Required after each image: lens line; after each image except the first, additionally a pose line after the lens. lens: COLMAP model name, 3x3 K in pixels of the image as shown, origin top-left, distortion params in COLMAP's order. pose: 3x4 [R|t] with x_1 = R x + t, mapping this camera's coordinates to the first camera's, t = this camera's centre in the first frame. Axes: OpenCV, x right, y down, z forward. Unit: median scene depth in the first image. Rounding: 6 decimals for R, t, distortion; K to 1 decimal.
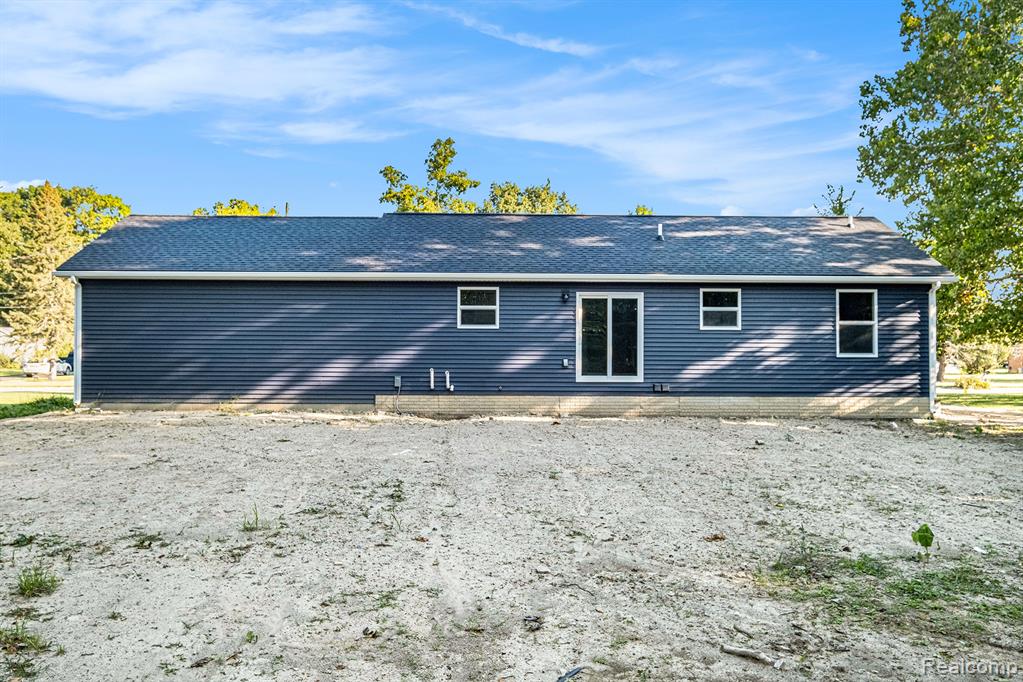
lens RADIAL K [[872.3, 0, 511.5], [0, 872.3, 341.0], [0, 0, 1]] dist [0.005367, 0.001557]
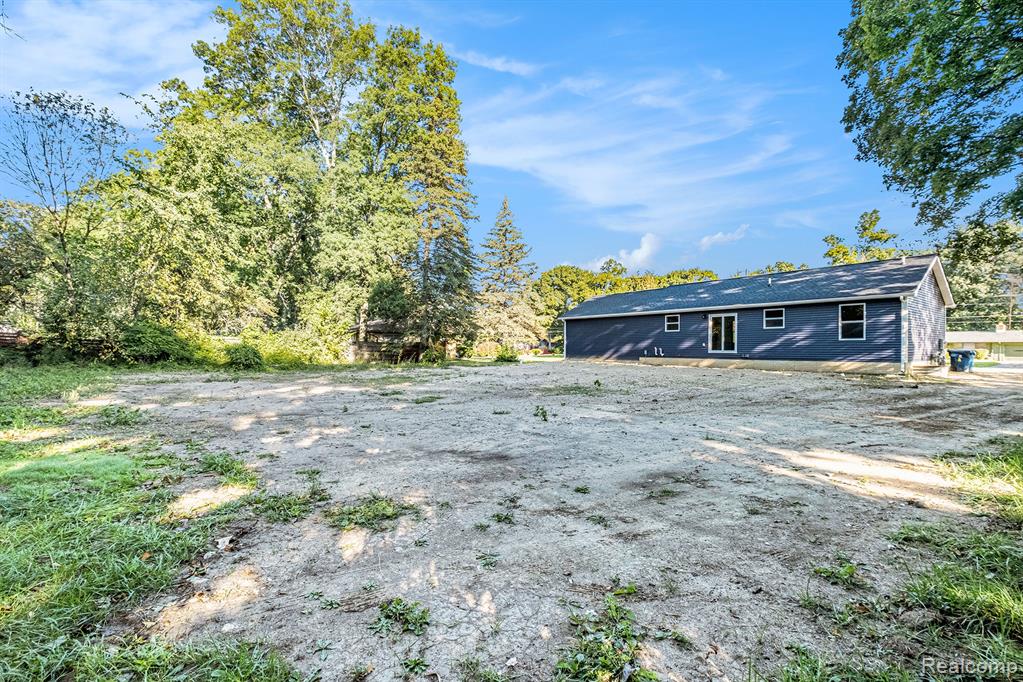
lens RADIAL K [[456.1, 0, 498.3], [0, 456.1, 337.2], [0, 0, 1]] dist [0.000601, -0.000349]
pose [[0.576491, -0.022566, -0.816792, 0.752499], [0.016062, 0.999738, -0.016283, 0.015551], [0.816946, -0.003732, 0.576702, -0.173264]]
